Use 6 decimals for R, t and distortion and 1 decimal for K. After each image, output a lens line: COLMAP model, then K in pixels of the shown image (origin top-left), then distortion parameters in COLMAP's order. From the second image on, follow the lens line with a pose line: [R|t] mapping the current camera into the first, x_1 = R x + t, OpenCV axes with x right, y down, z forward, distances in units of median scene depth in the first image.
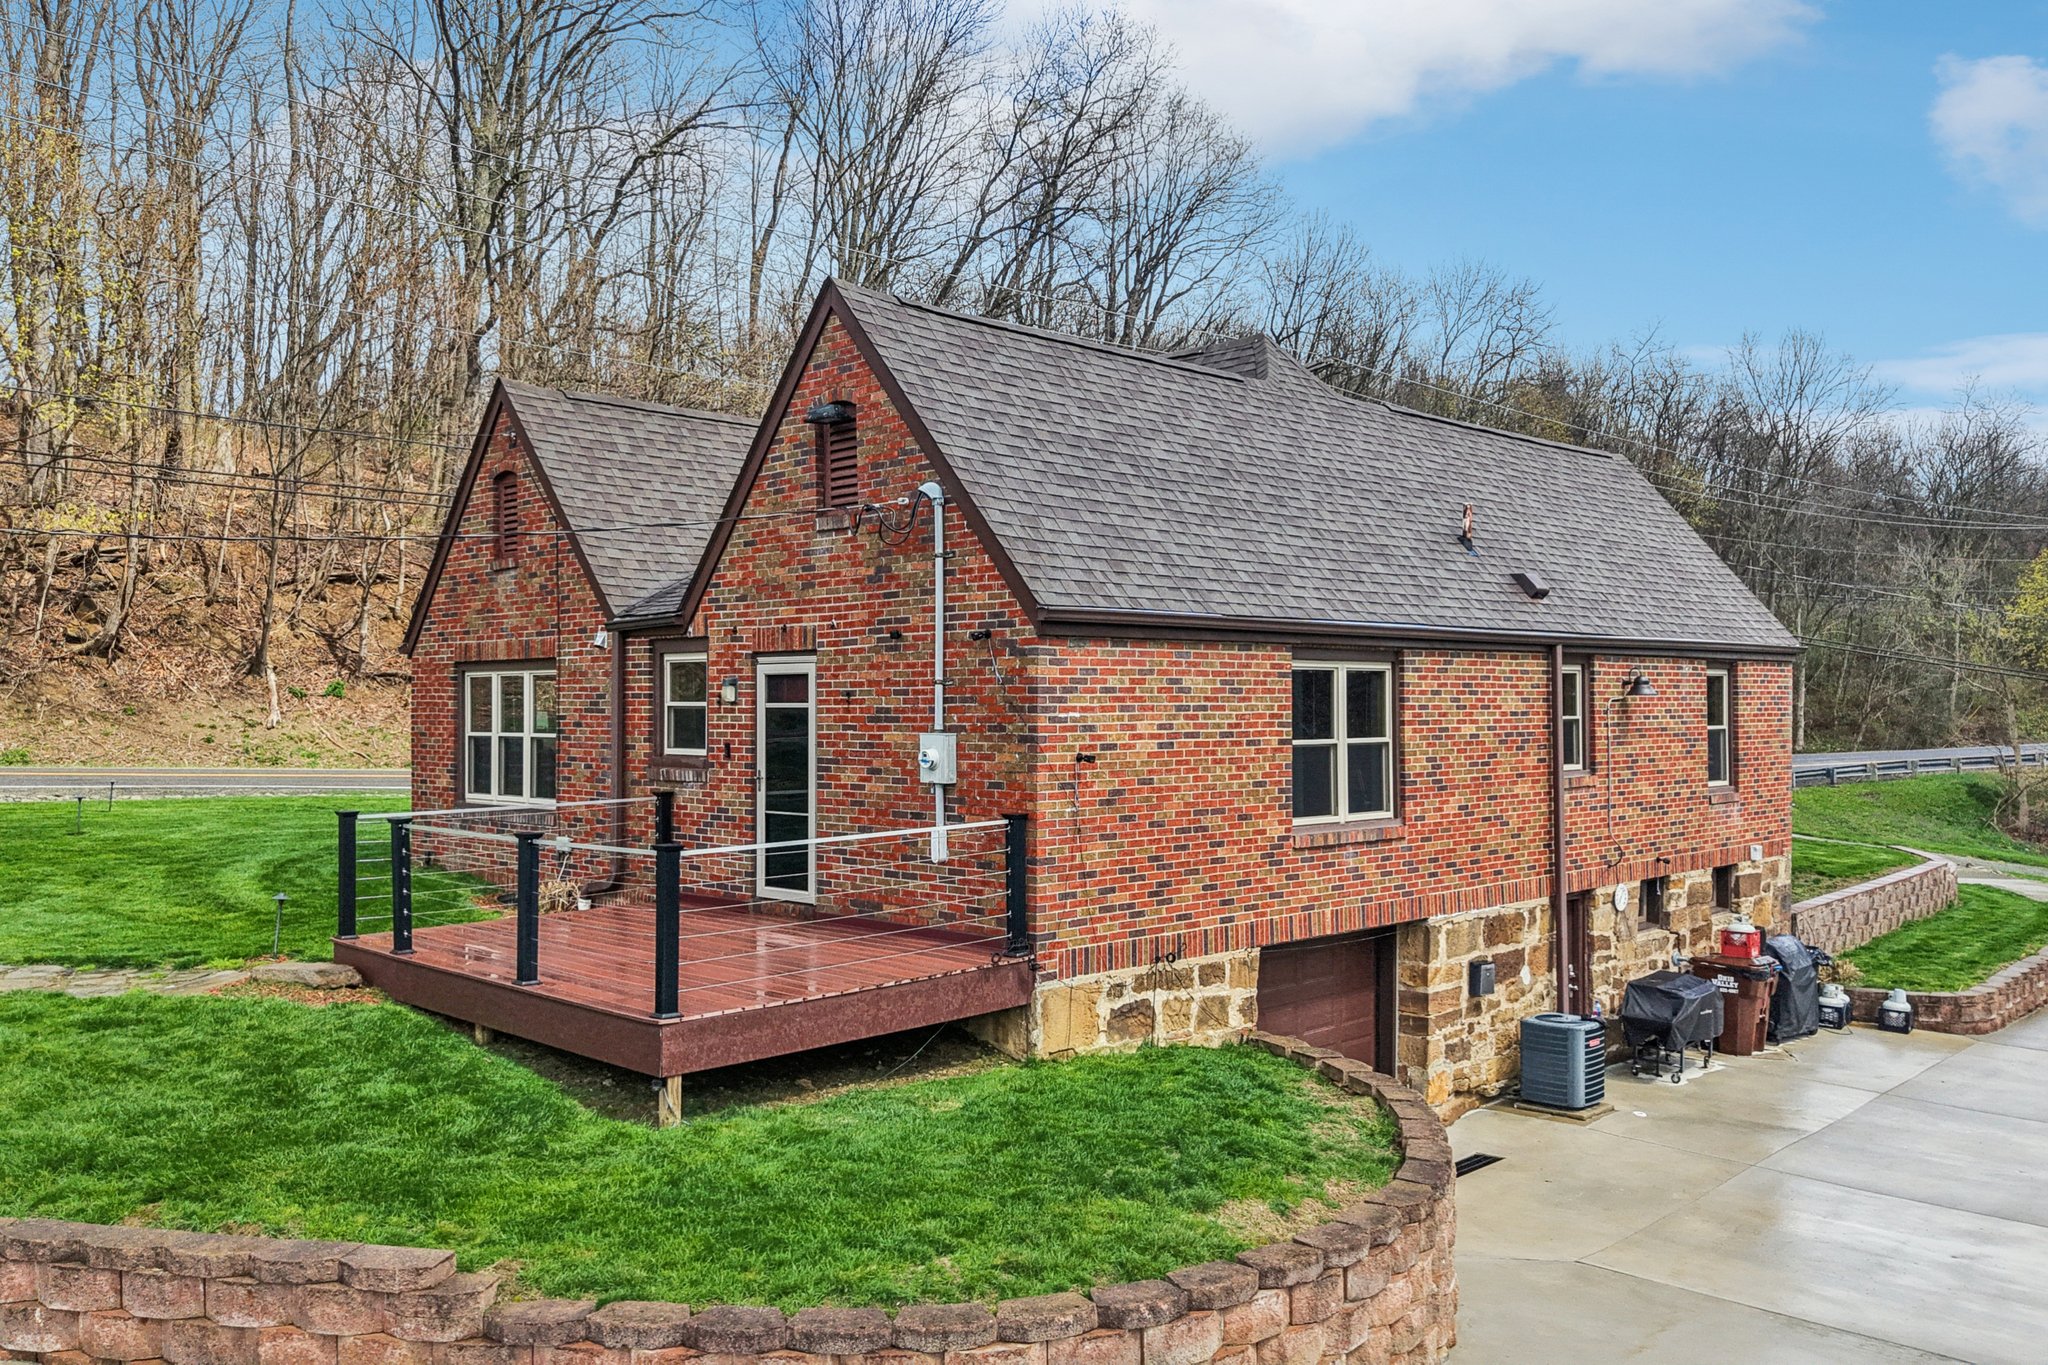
lens RADIAL K [[1711.8, 0, 1044.9], [0, 1711.8, 636.8], [0, 0, 1]] dist [0.004223, 0.000264]
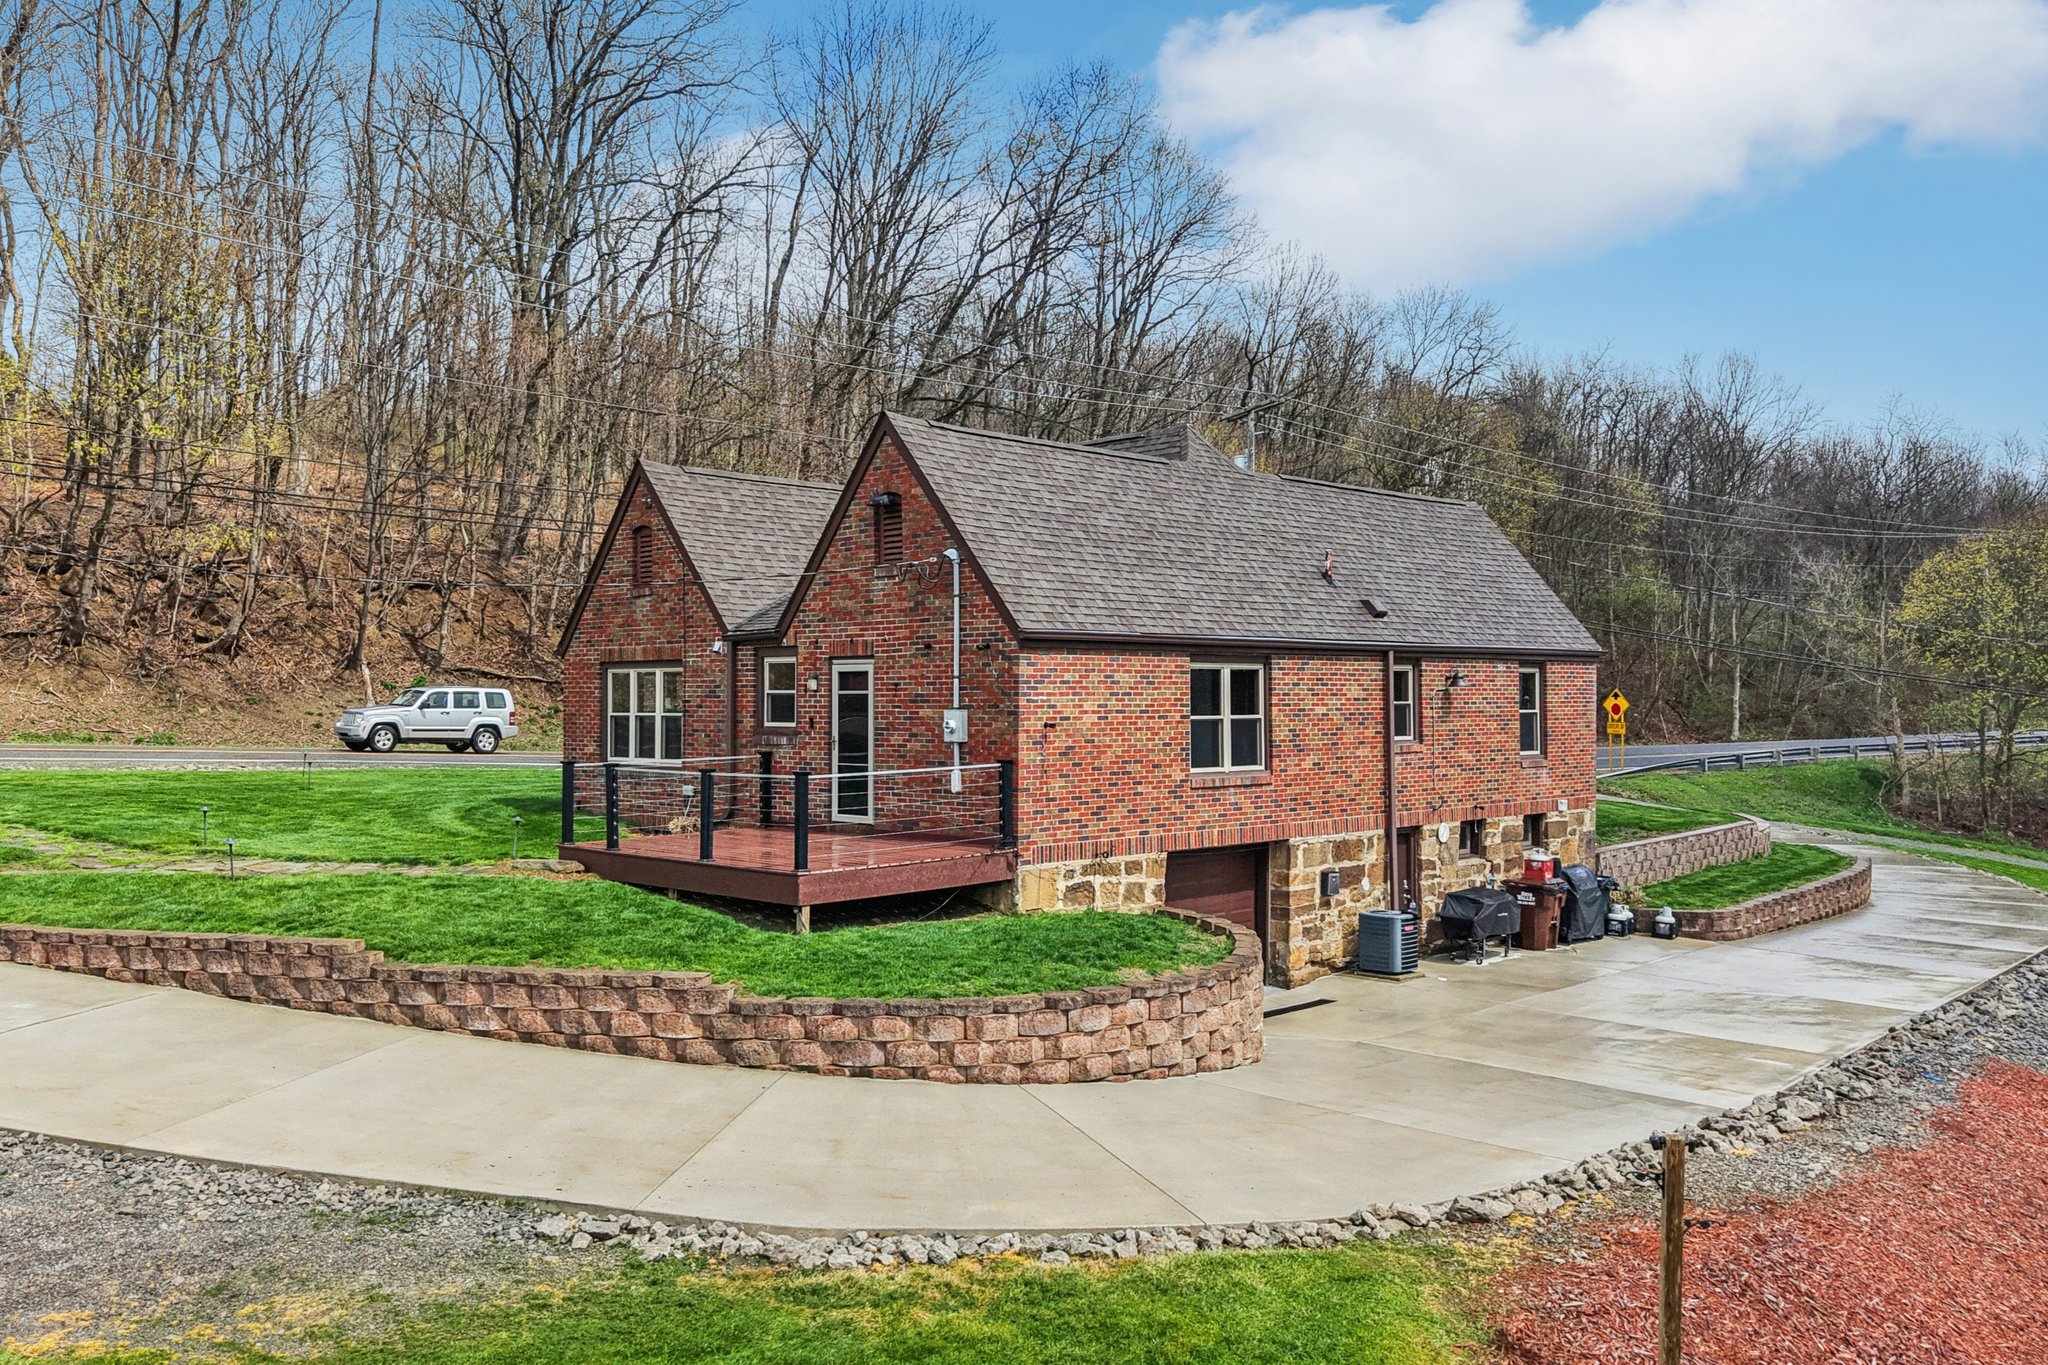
lens RADIAL K [[1746.8, 0, 1037.6], [0, 1746.8, 607.6], [0, 0, 1]] dist [0.004534, 0.008588]
pose [[0.999994, 0.000916, -0.003222, 0.014974], [-0.000958, 0.999915, -0.012970, -0.014093], [0.003210, 0.012973, 0.999911, -0.516981]]
